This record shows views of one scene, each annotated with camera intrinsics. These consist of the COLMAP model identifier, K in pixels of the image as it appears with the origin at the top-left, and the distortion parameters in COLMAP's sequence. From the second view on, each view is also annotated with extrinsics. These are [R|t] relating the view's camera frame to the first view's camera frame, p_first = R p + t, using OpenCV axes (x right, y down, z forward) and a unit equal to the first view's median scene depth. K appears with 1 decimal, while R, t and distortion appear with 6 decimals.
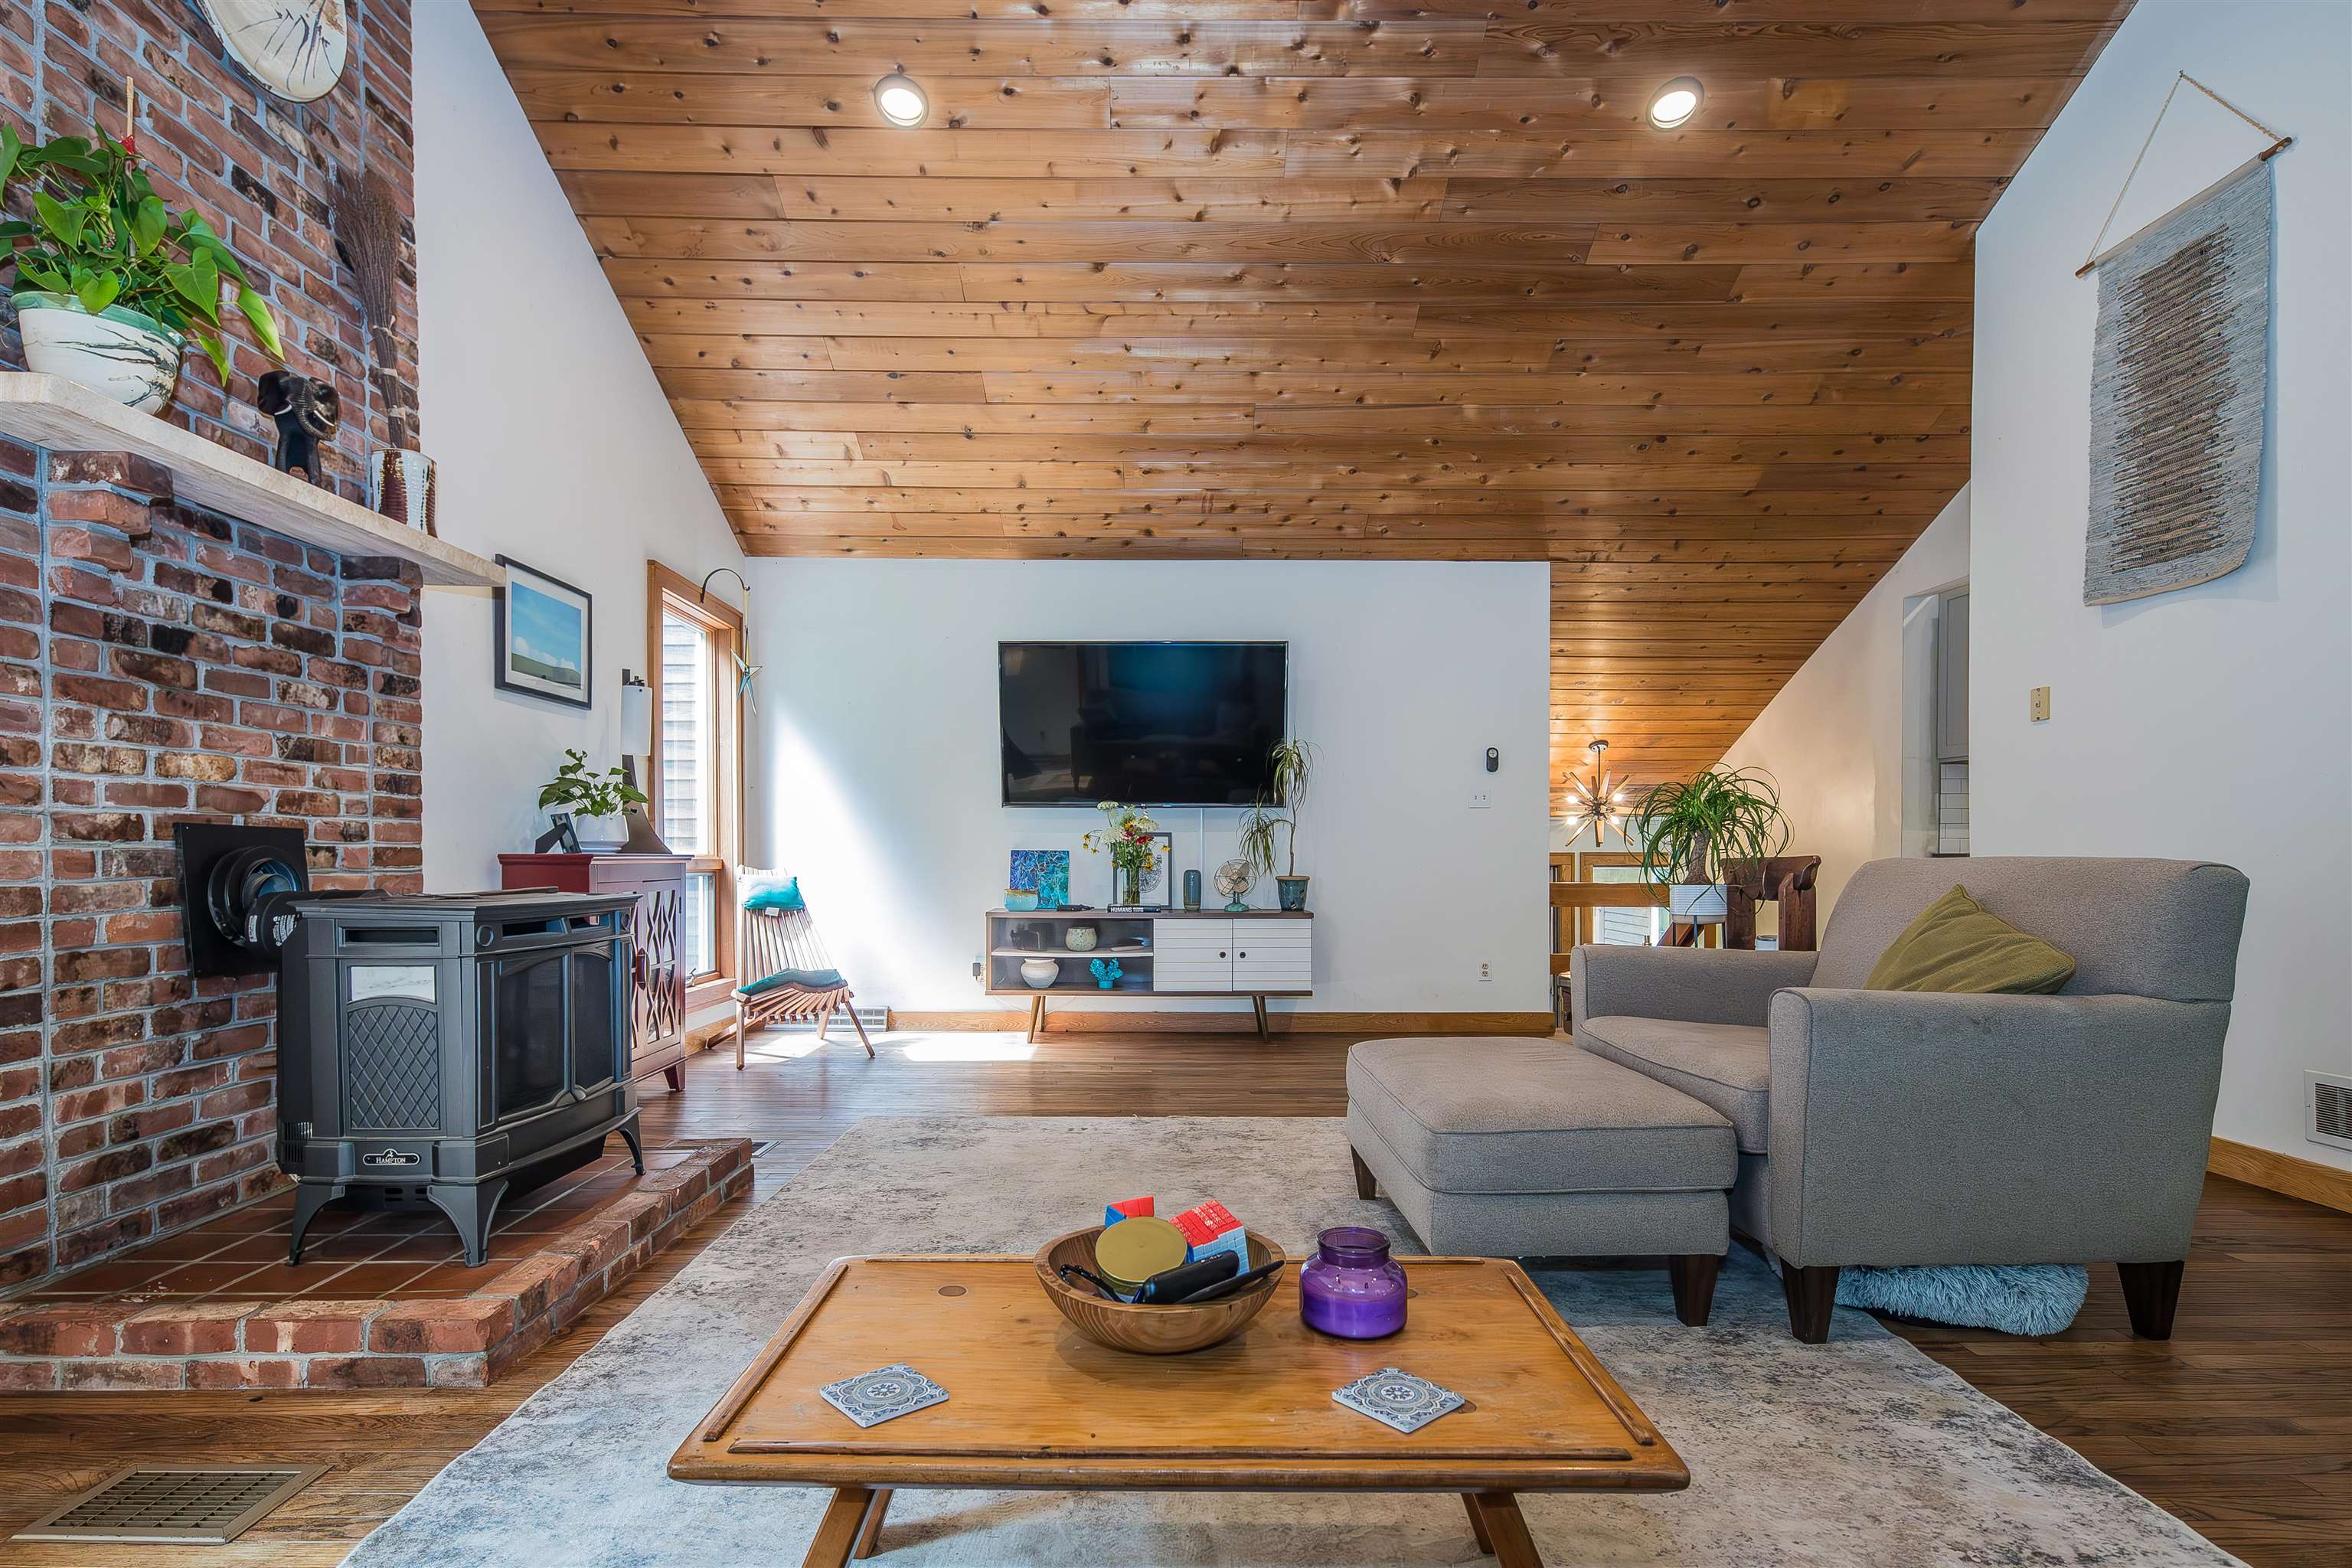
lens RADIAL K [[1154.0, 0, 1156.0], [0, 1154.0, 866.5], [0, 0, 1]] dist [0.006091, 0.000076]
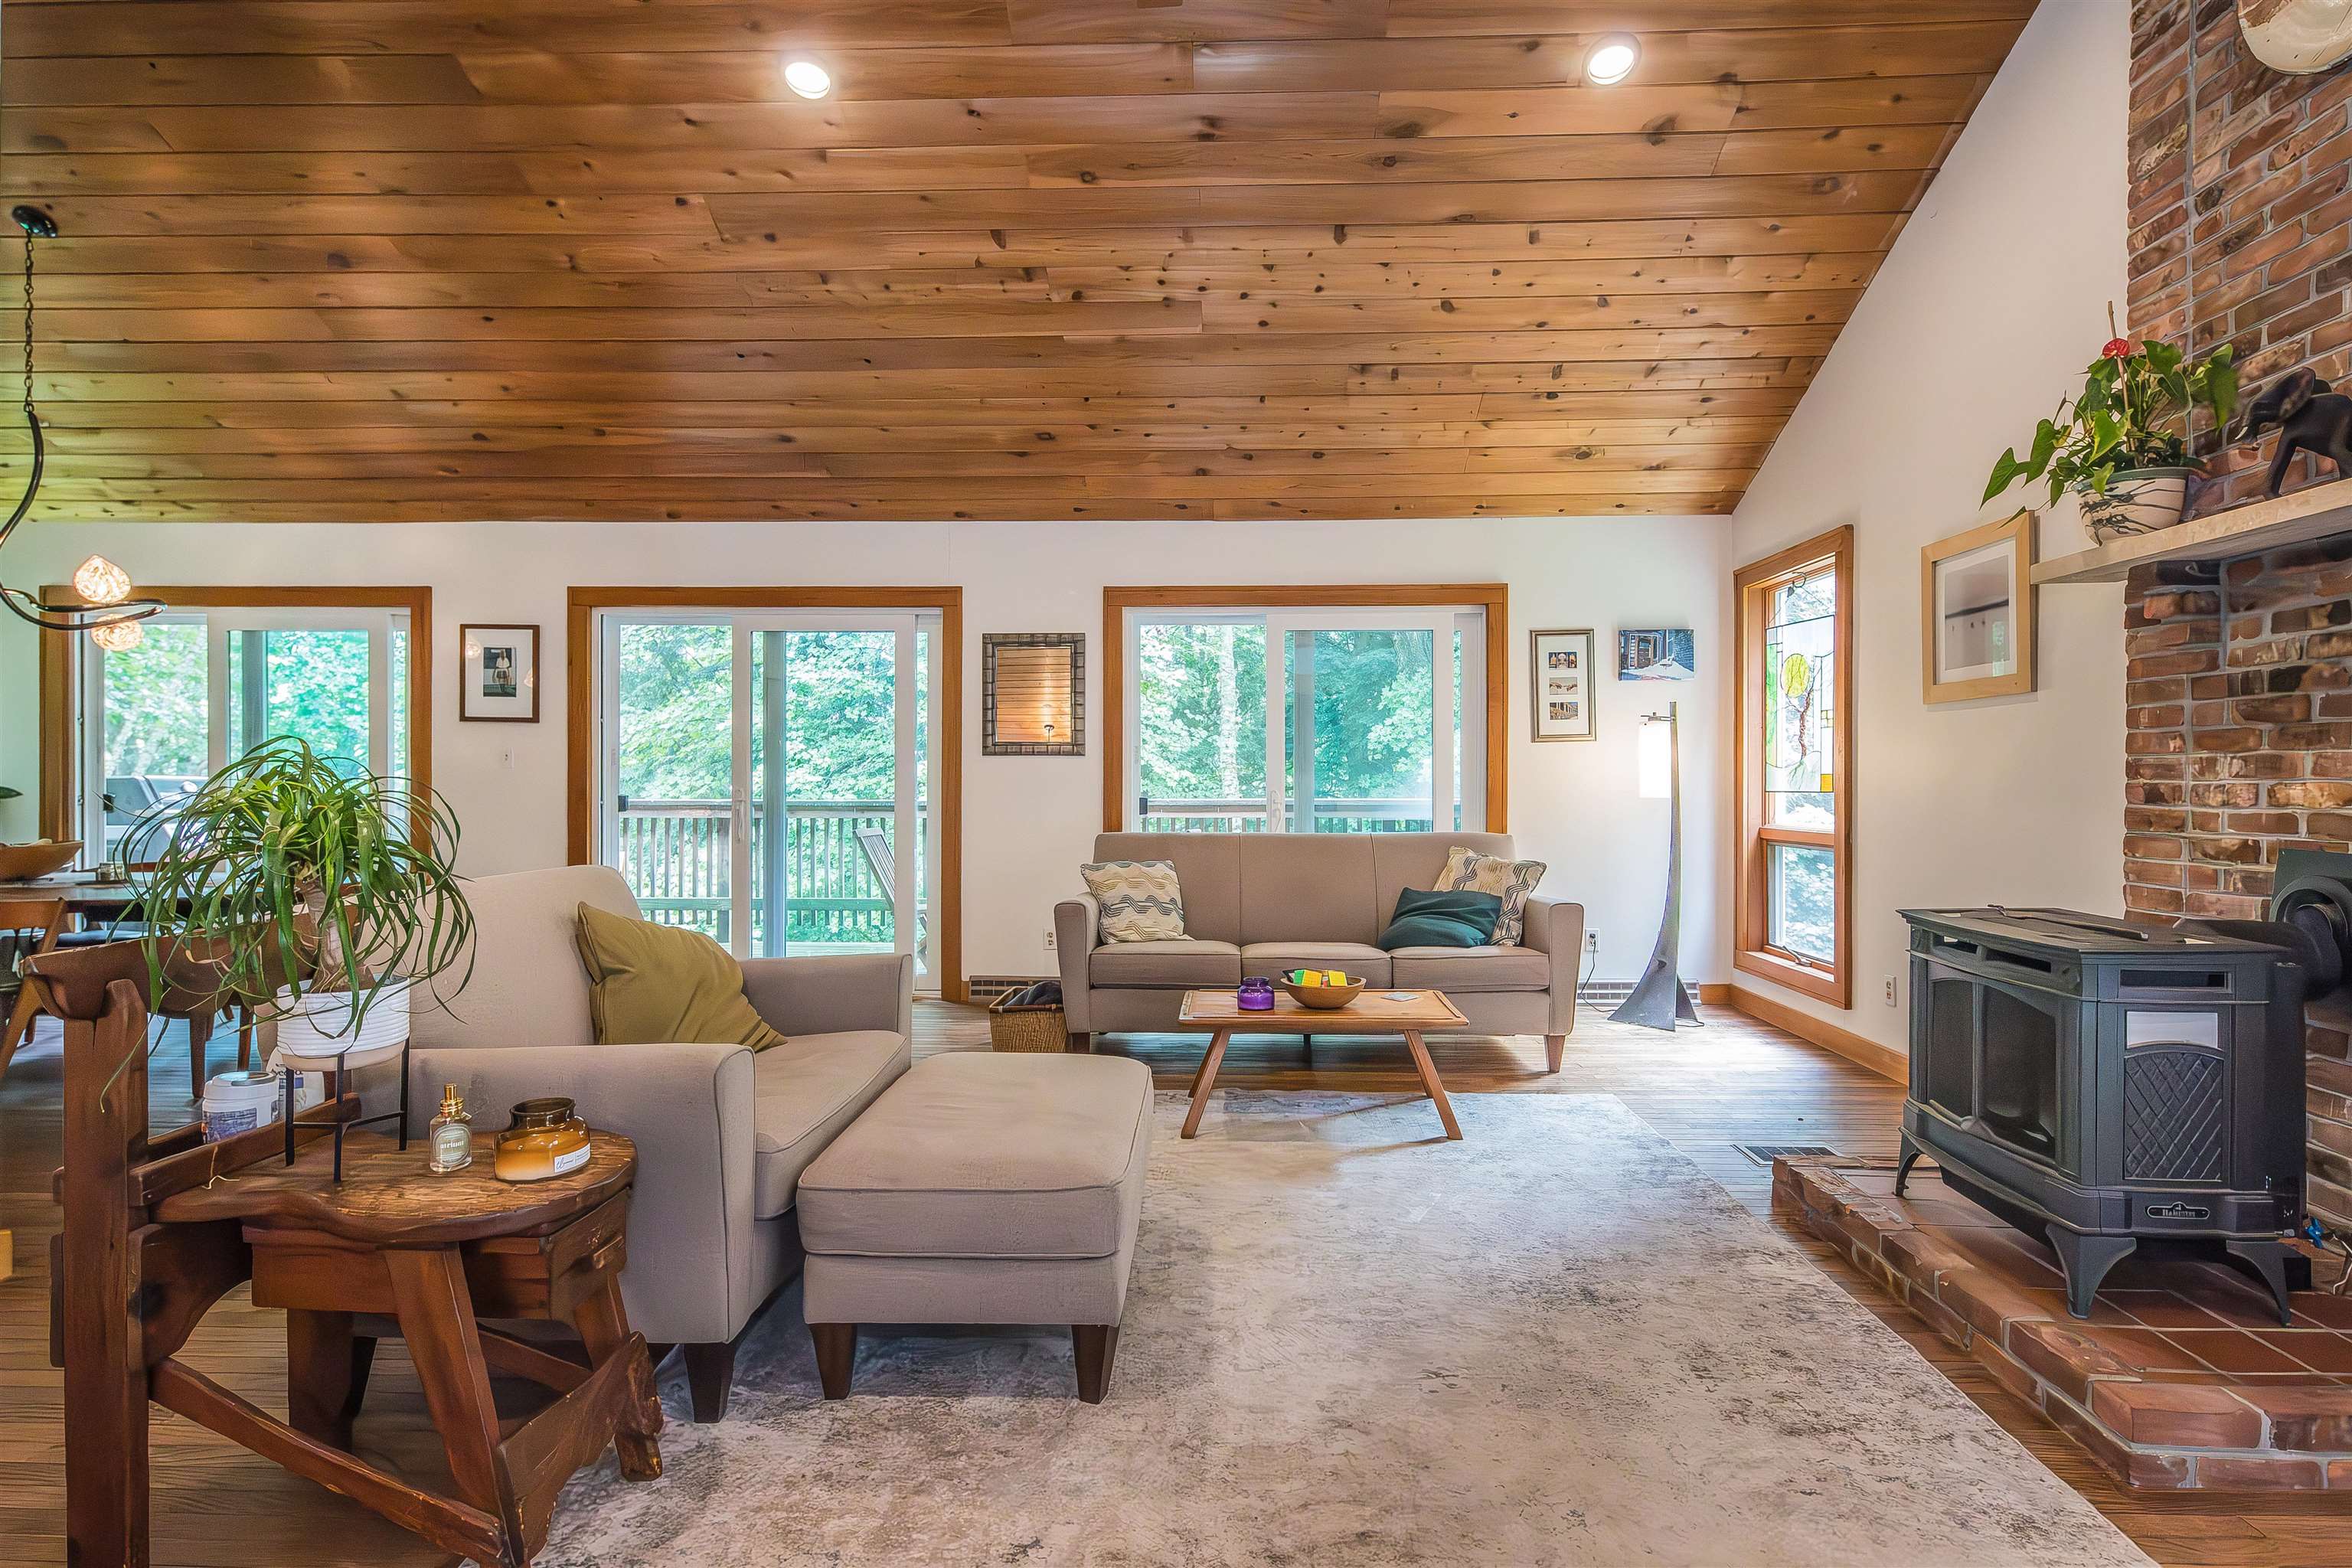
lens RADIAL K [[1154.0, 0, 1183.0], [0, 1154.0, 788.1], [0, 0, 1]] dist [0.006091, 0.000076]
pose [[-0.999041, -0.006307, 0.043321, 0.131951], [-0.005550, 0.999830, 0.017581, -0.110555], [-0.043424, 0.017324, -0.998907, 2.183796]]
